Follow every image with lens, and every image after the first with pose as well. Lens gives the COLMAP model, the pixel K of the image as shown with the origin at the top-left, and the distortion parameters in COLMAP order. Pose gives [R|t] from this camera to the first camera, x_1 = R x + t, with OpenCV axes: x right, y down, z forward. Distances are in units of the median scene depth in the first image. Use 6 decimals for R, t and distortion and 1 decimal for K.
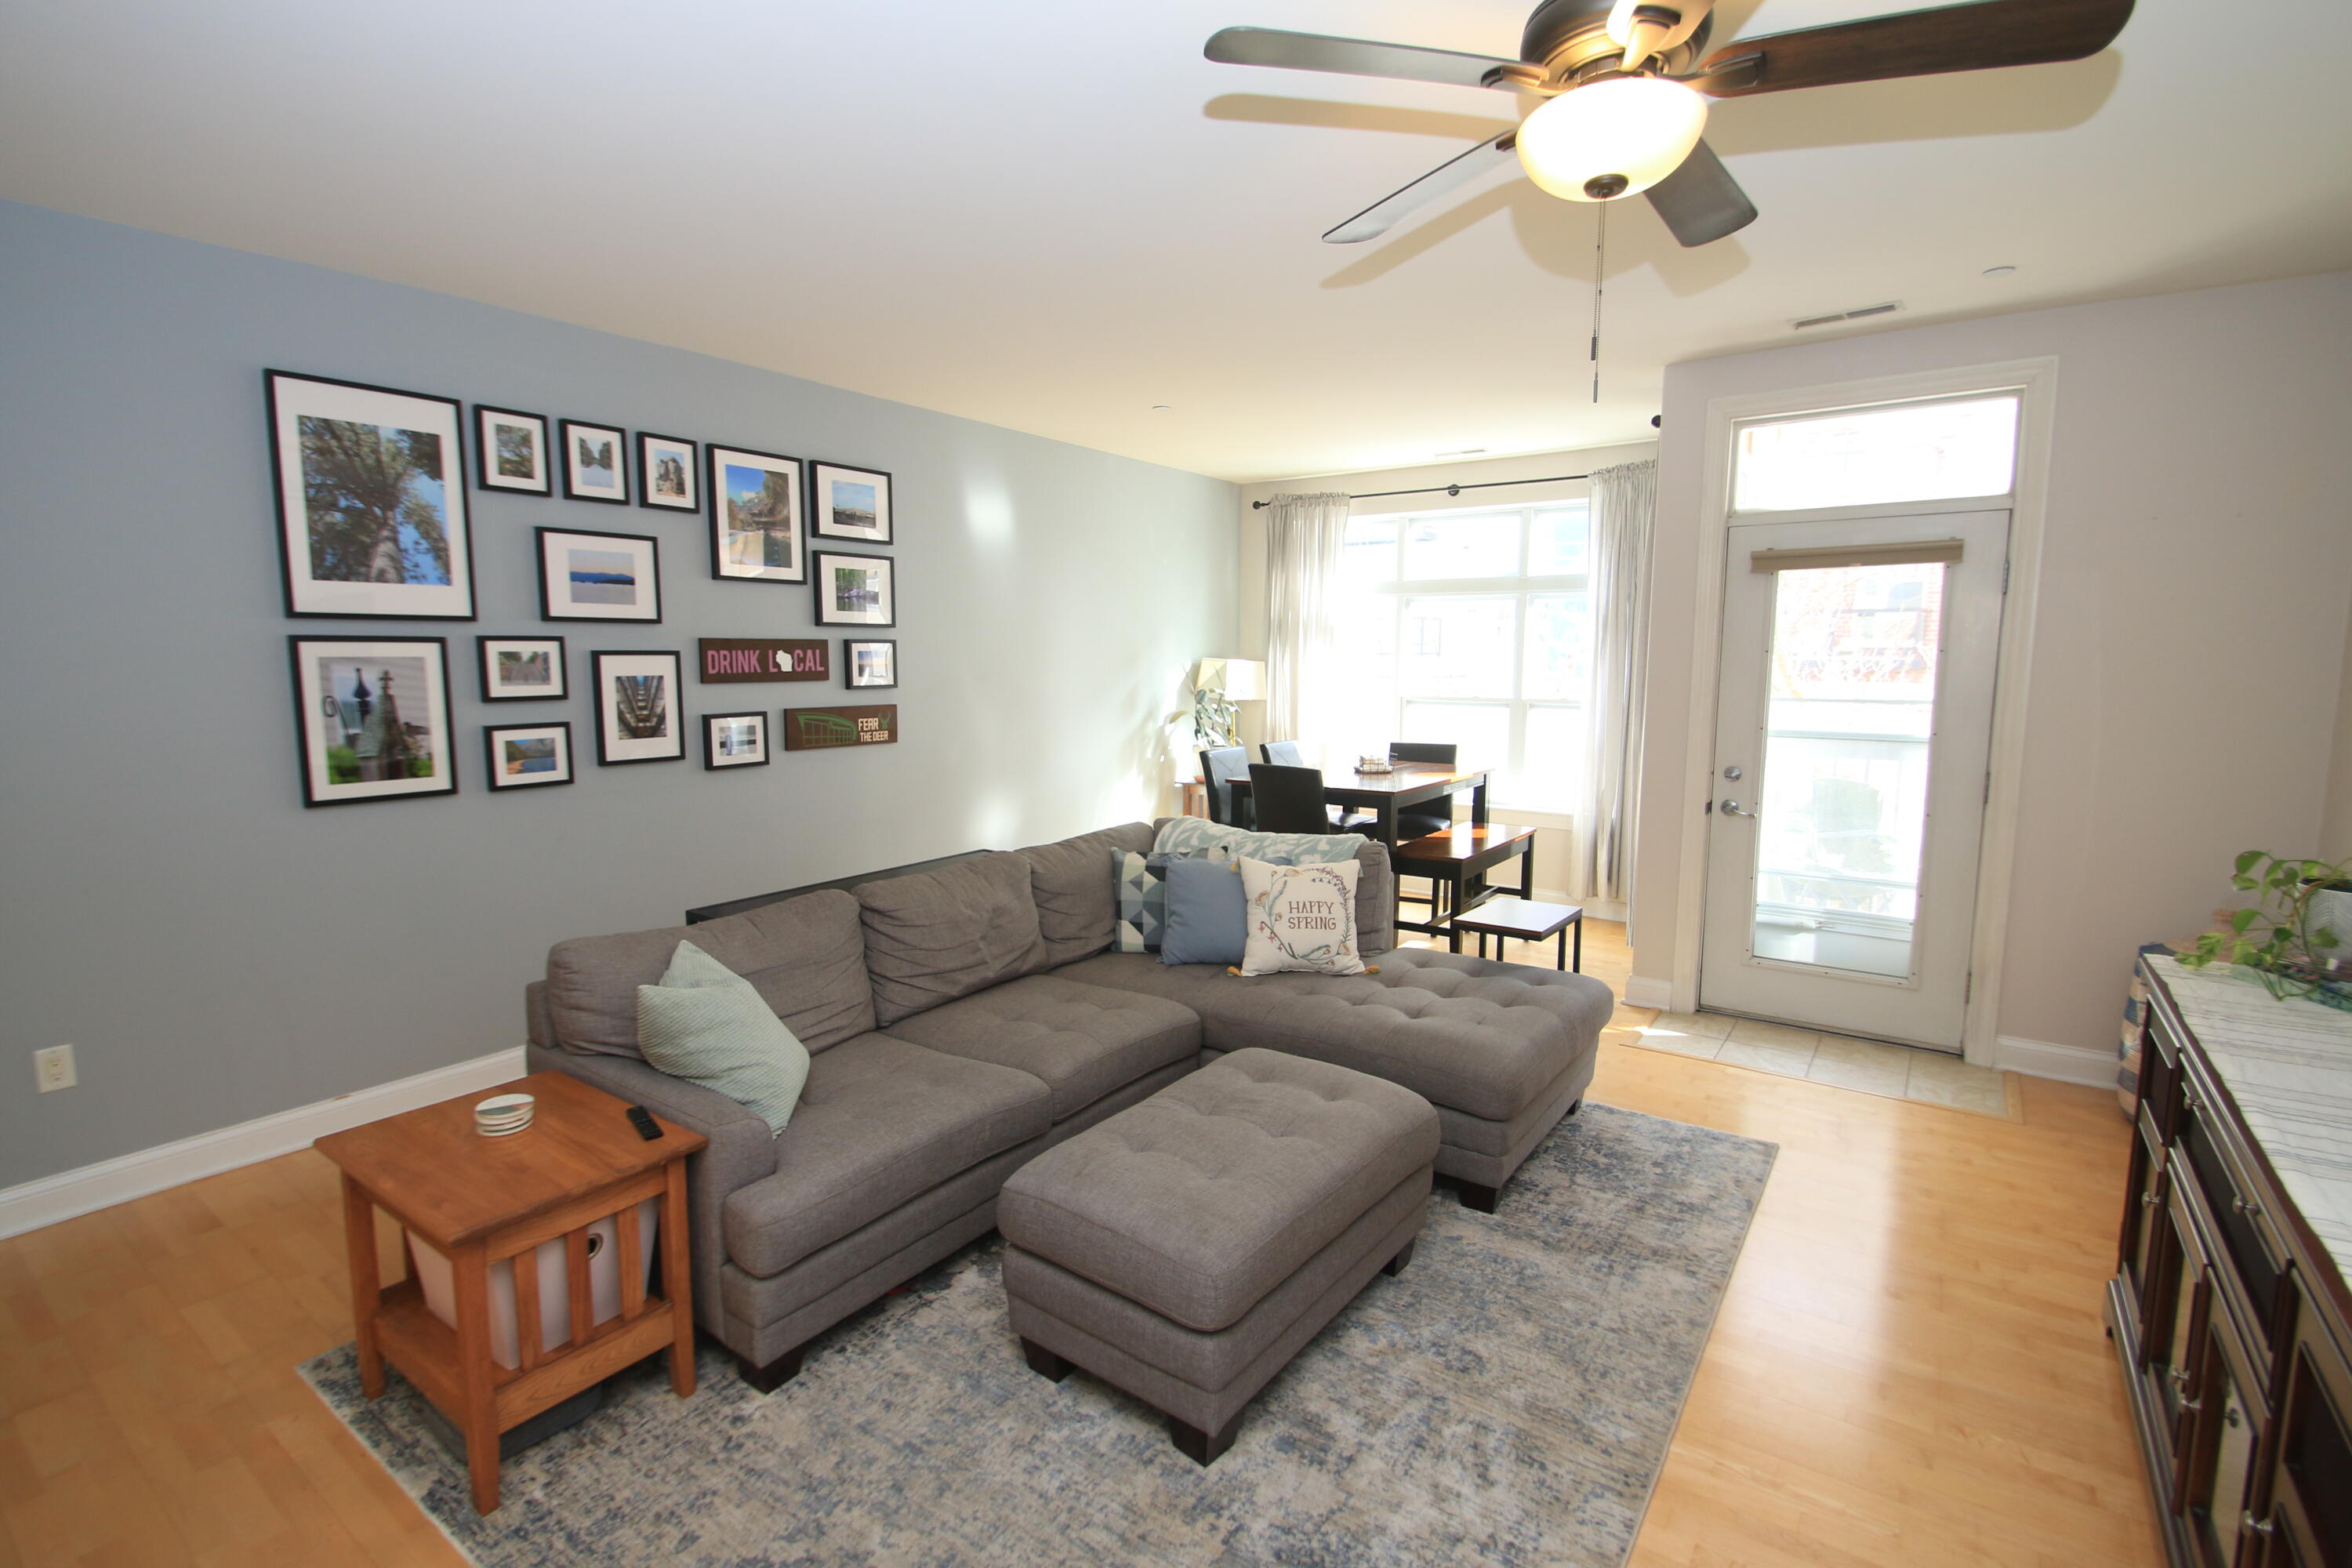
lens RADIAL K [[1088.0, 0, 1164.2], [0, 1088.0, 781.7], [0, 0, 1]] dist [0.006434, -0.012461]
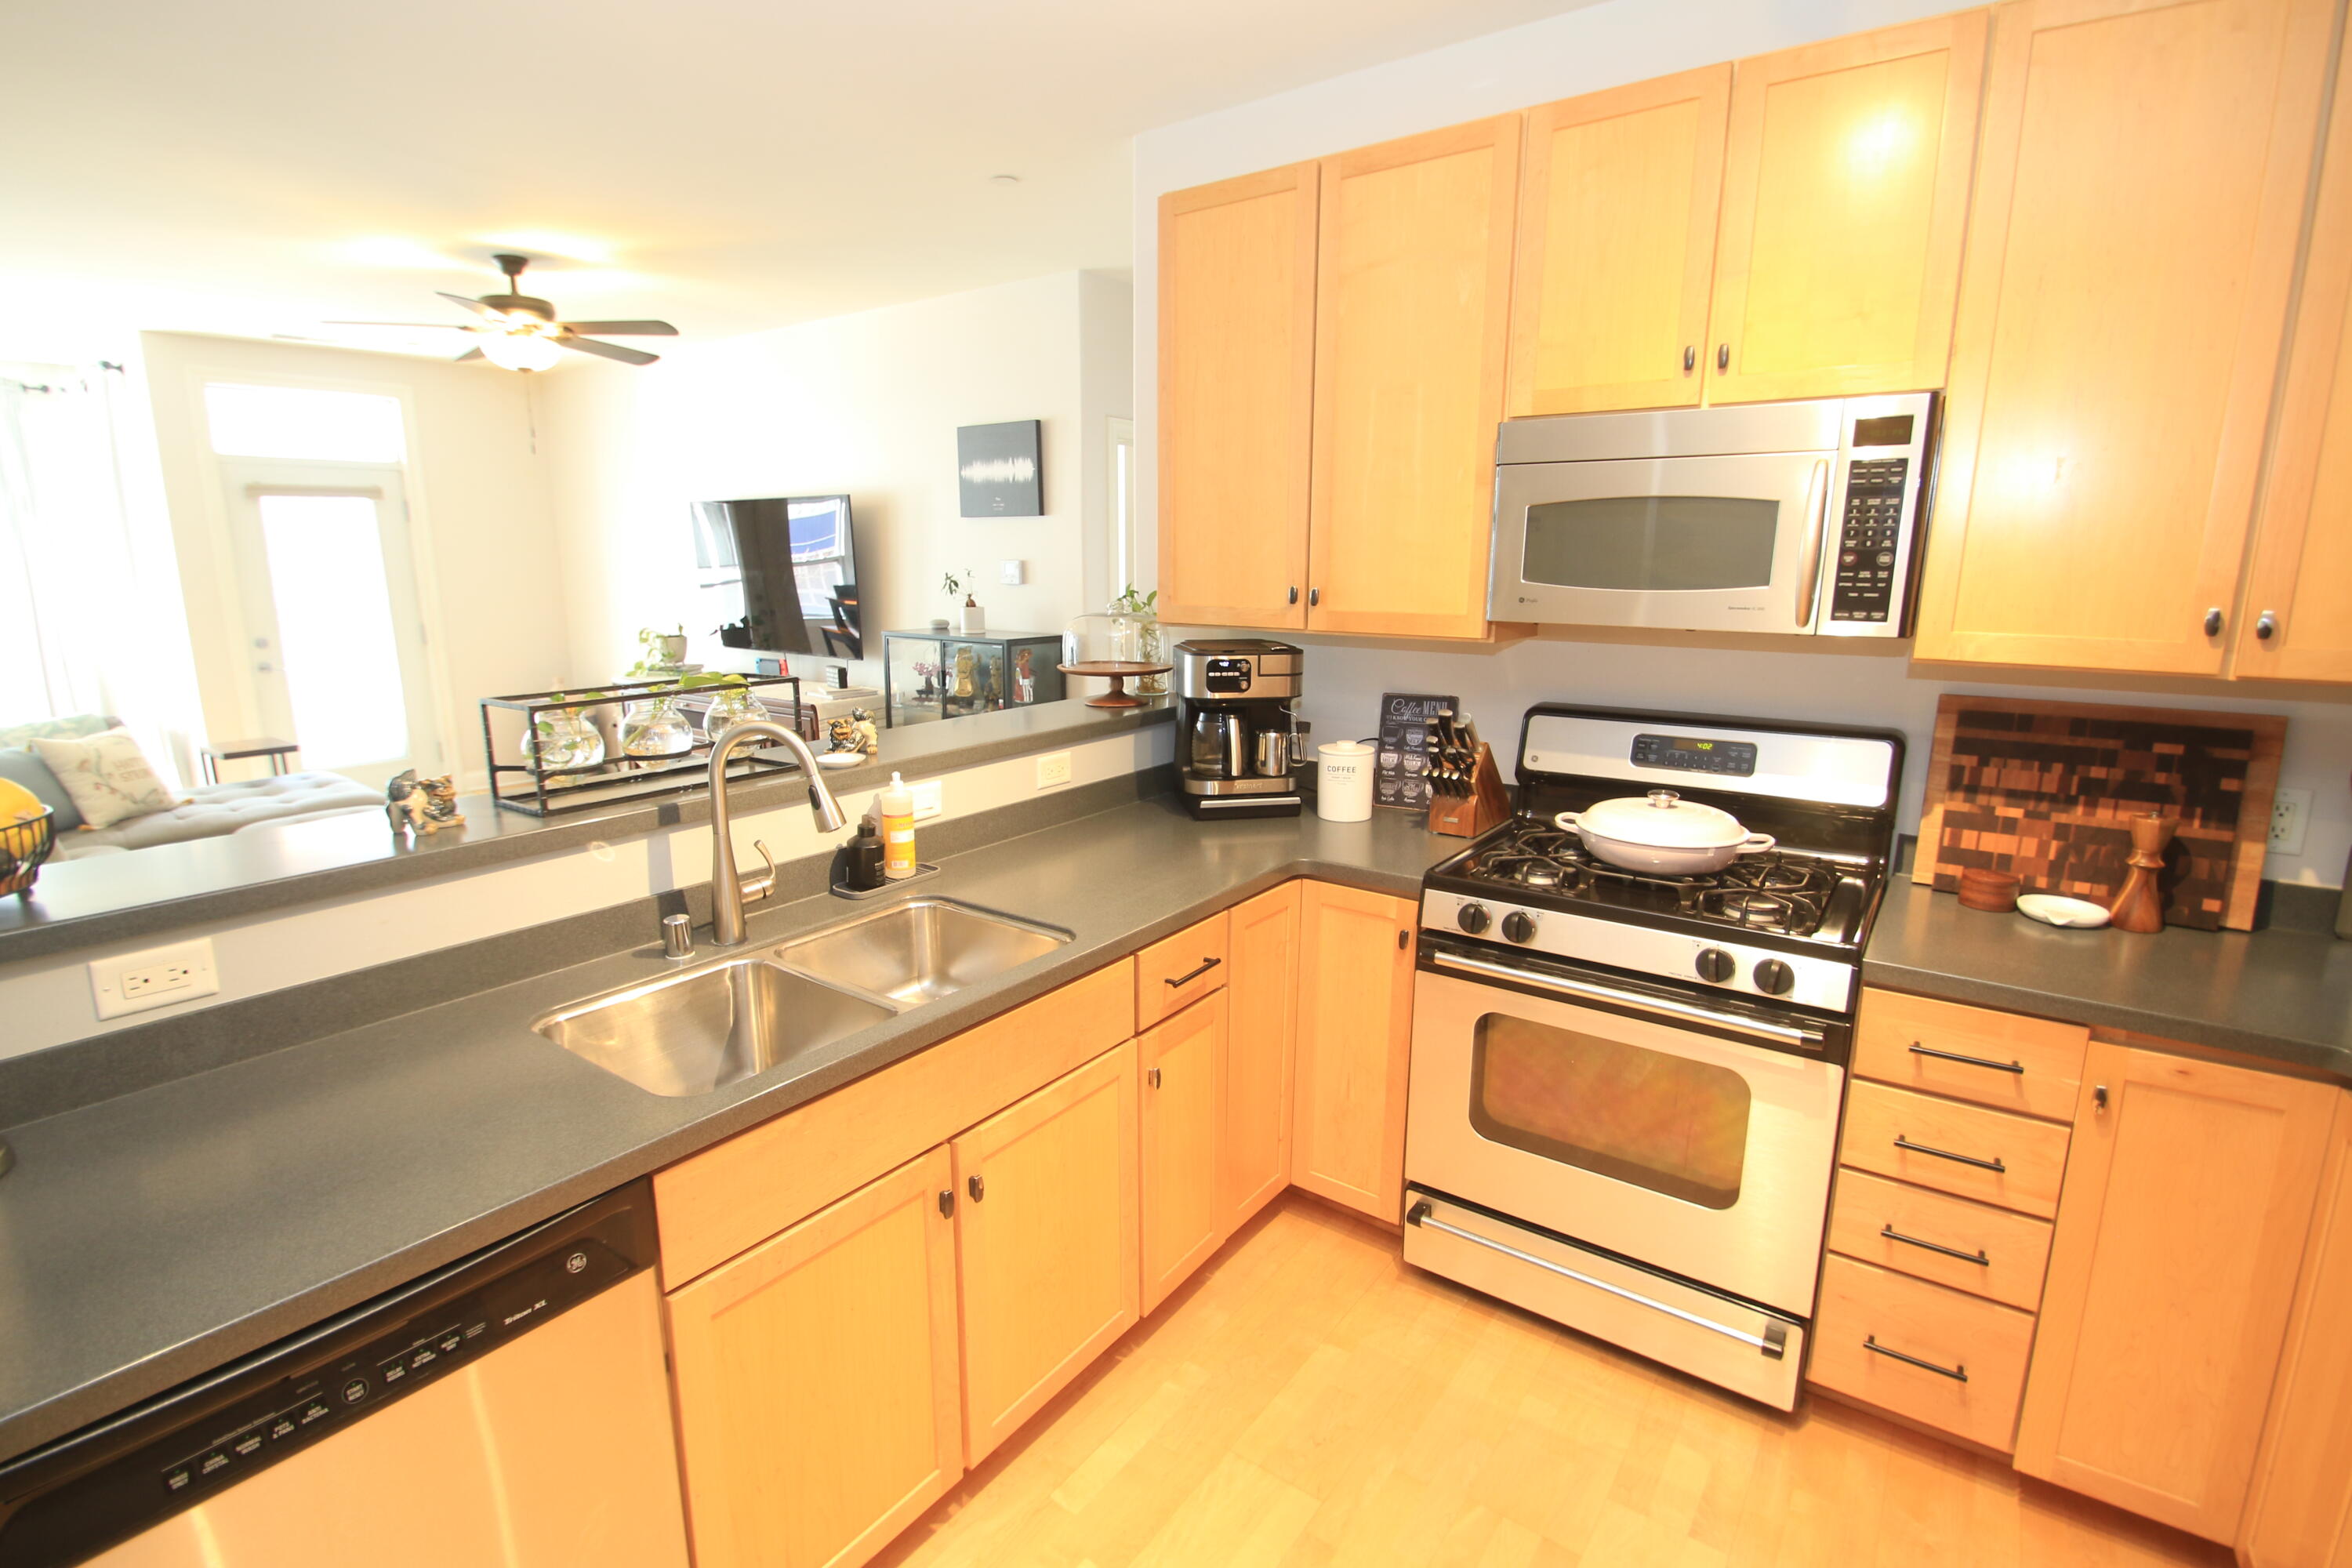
lens RADIAL K [[1088.0, 0, 1167.0], [0, 1088.0, 784.5], [0, 0, 1]] dist [0.006434, -0.012461]
pose [[0.004376, -0.204512, 0.978854, -0.976616], [0.117482, 0.972190, 0.202595, 0.024554], [-0.993065, 0.114111, 0.028281, -0.193589]]
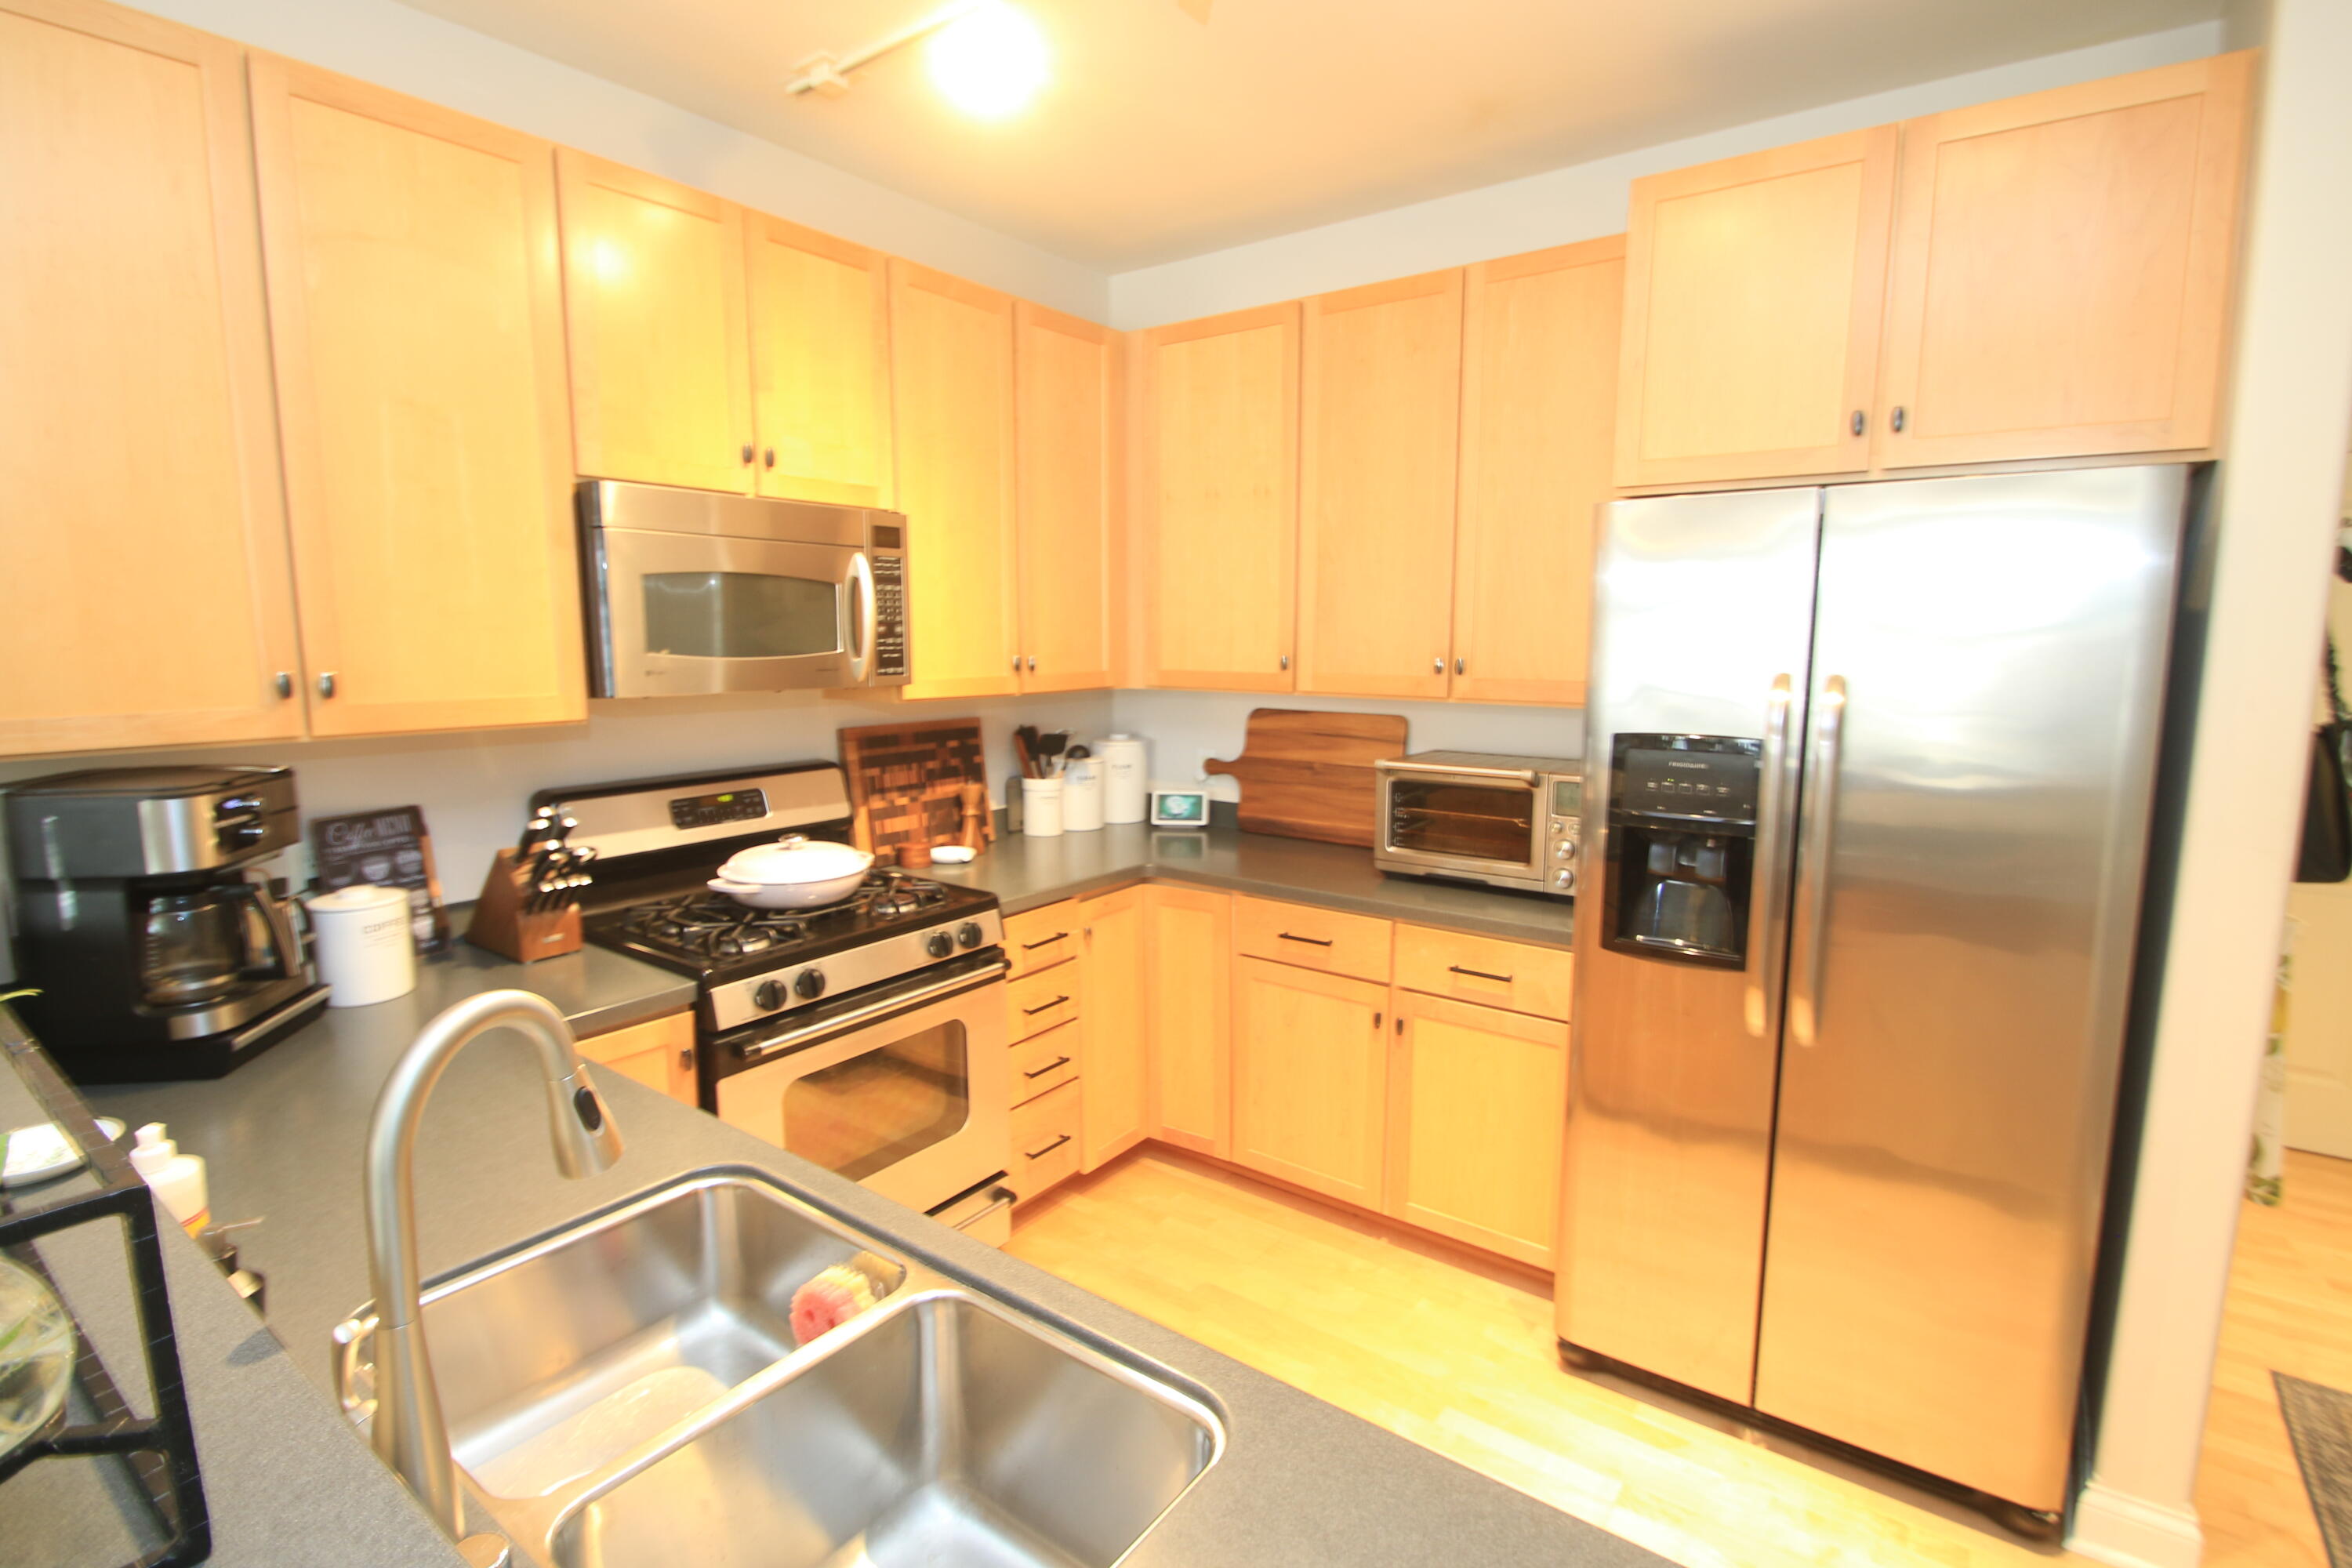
lens RADIAL K [[1111.8, 0, 1157.2], [0, 1111.8, 783.1], [0, 0, 1]] dist [-0.012996, -0.000411]
pose [[-0.999663, -0.004795, 0.025500, -0.688334], [0.001854, 0.967063, 0.254529, -0.014798], [-0.025880, 0.254490, -0.966729, 0.133608]]
